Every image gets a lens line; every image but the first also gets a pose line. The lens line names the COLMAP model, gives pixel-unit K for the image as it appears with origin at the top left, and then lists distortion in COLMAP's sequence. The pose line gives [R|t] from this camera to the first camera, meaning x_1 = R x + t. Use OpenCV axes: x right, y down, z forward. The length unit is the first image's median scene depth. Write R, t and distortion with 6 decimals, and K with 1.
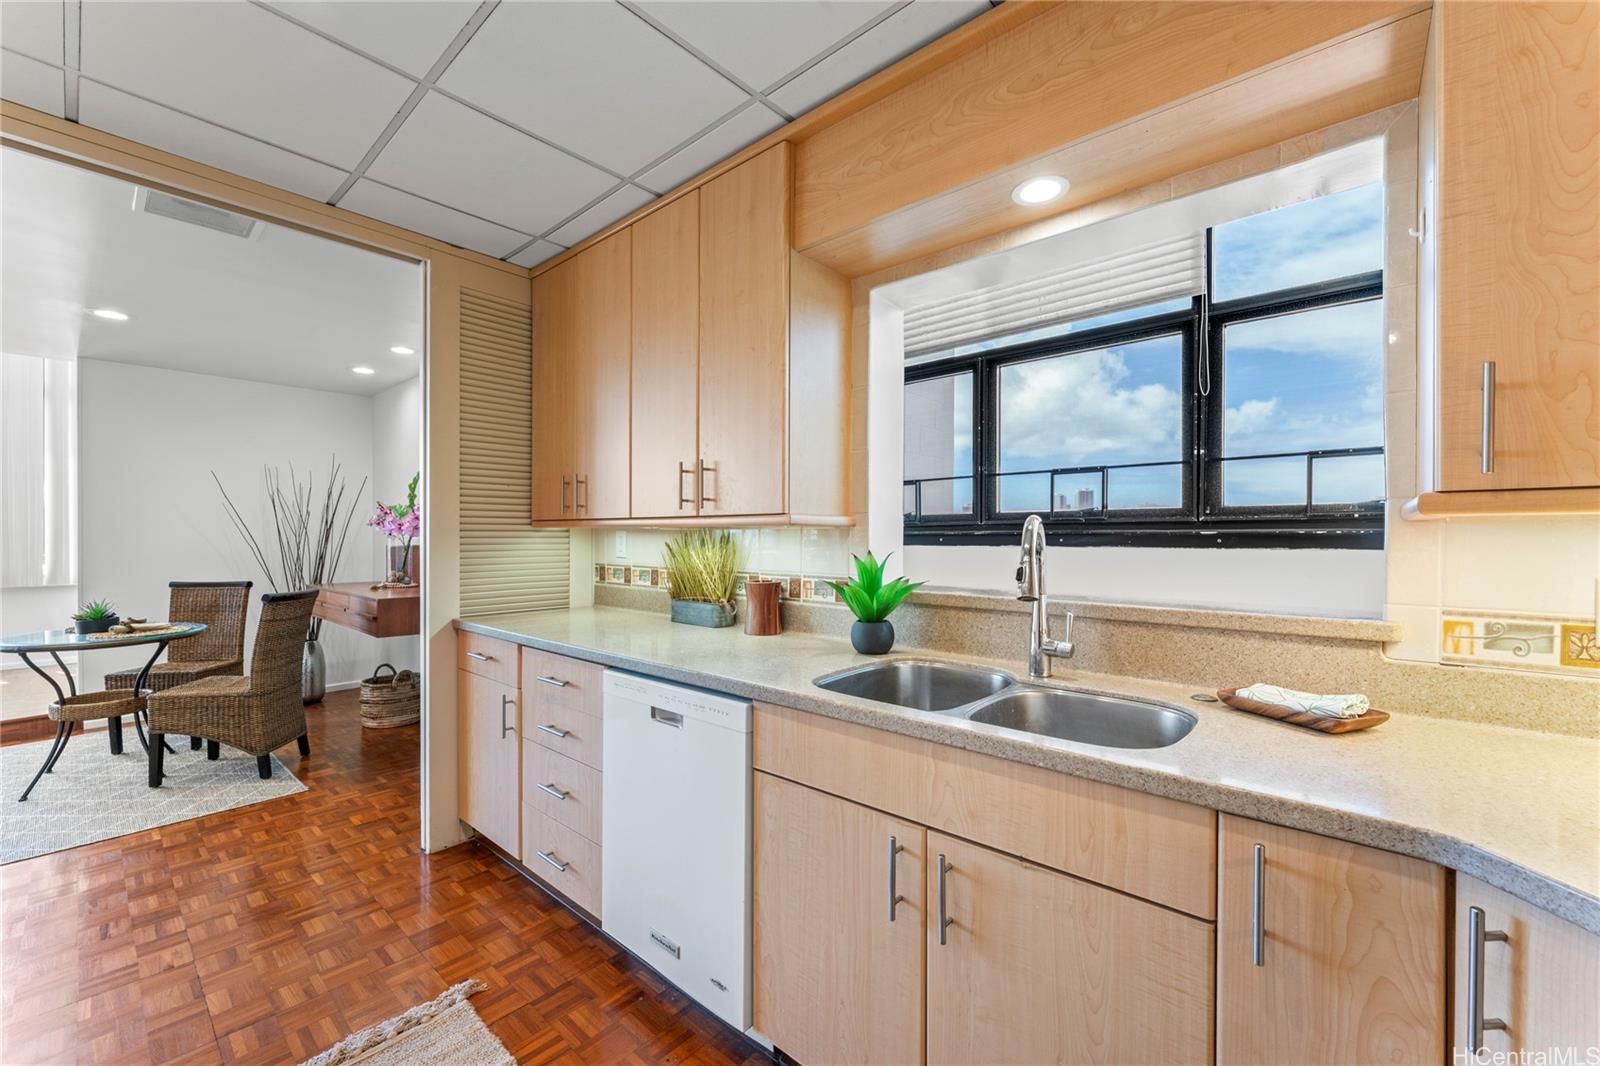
lens RADIAL K [[640.2, 0, 801.3], [0, 640.2, 539.4], [0, 0, 1]] dist [-0.001751, -0.000455]
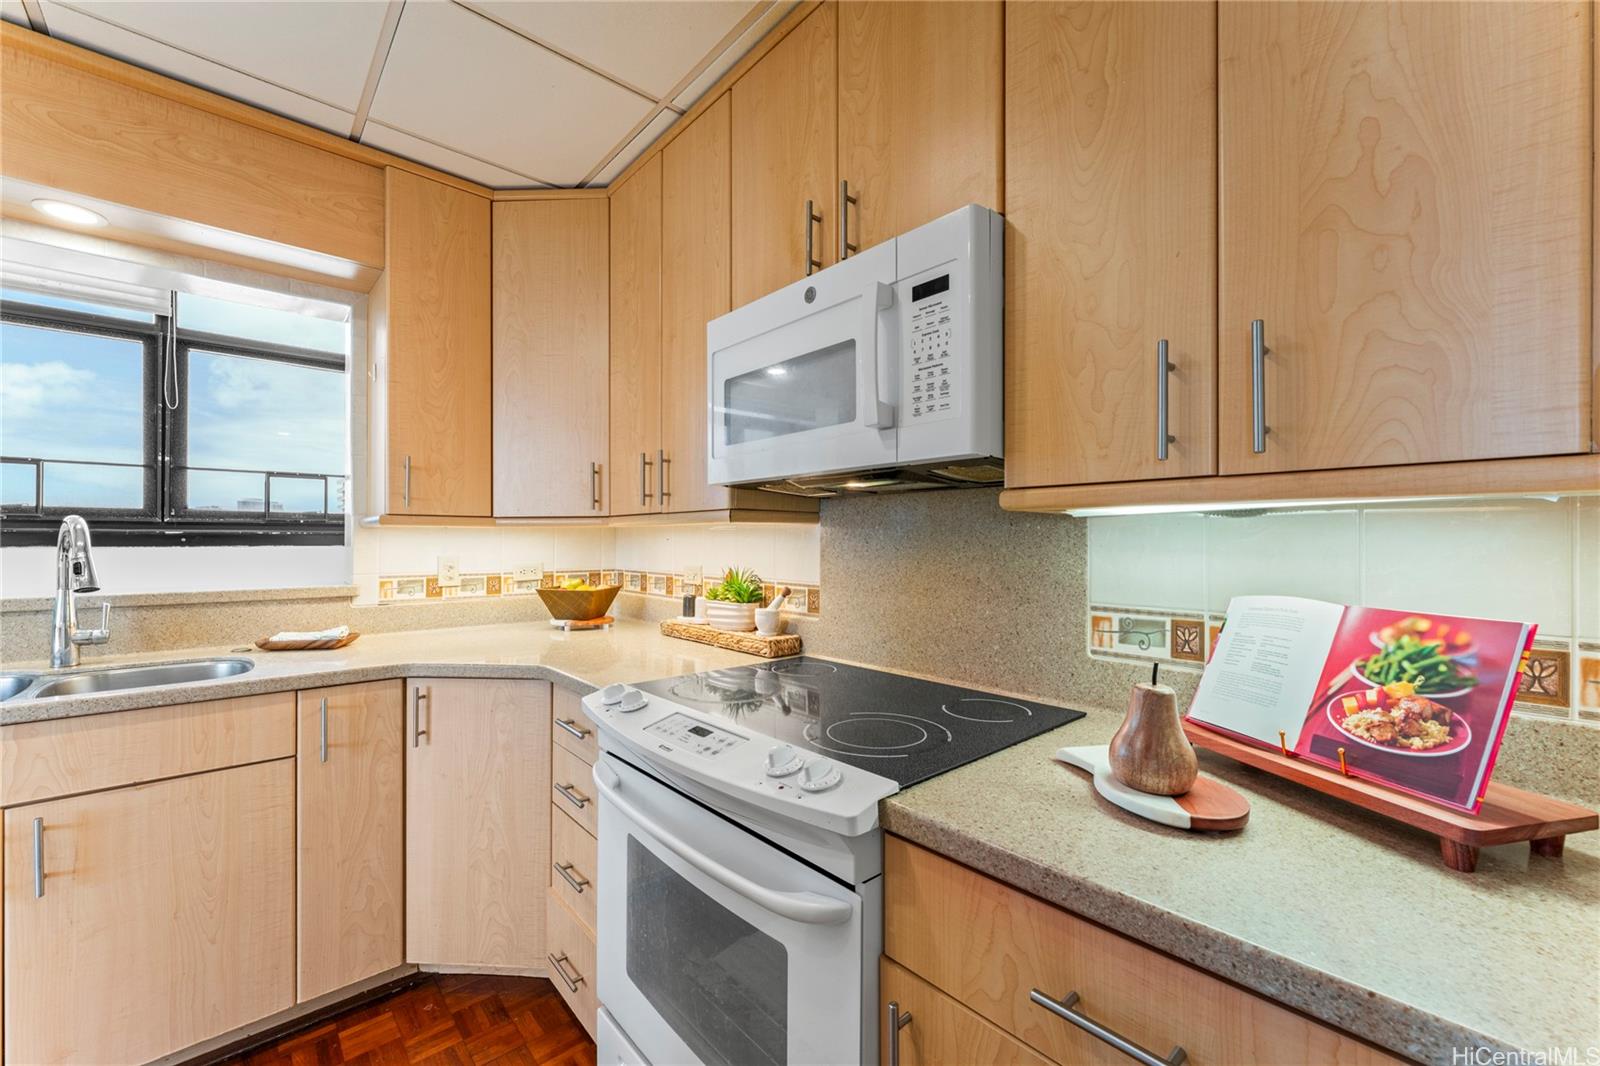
lens RADIAL K [[640.2, 0, 801.3], [0, 640.2, 539.4], [0, 0, 1]] dist [-0.001751, -0.000455]
pose [[0.116858, 0.000241, 0.993149, -0.547505], [0.000903, 1.000000, -0.000349, 0.004583], [-0.993148, 0.000937, 0.116857, -0.342996]]
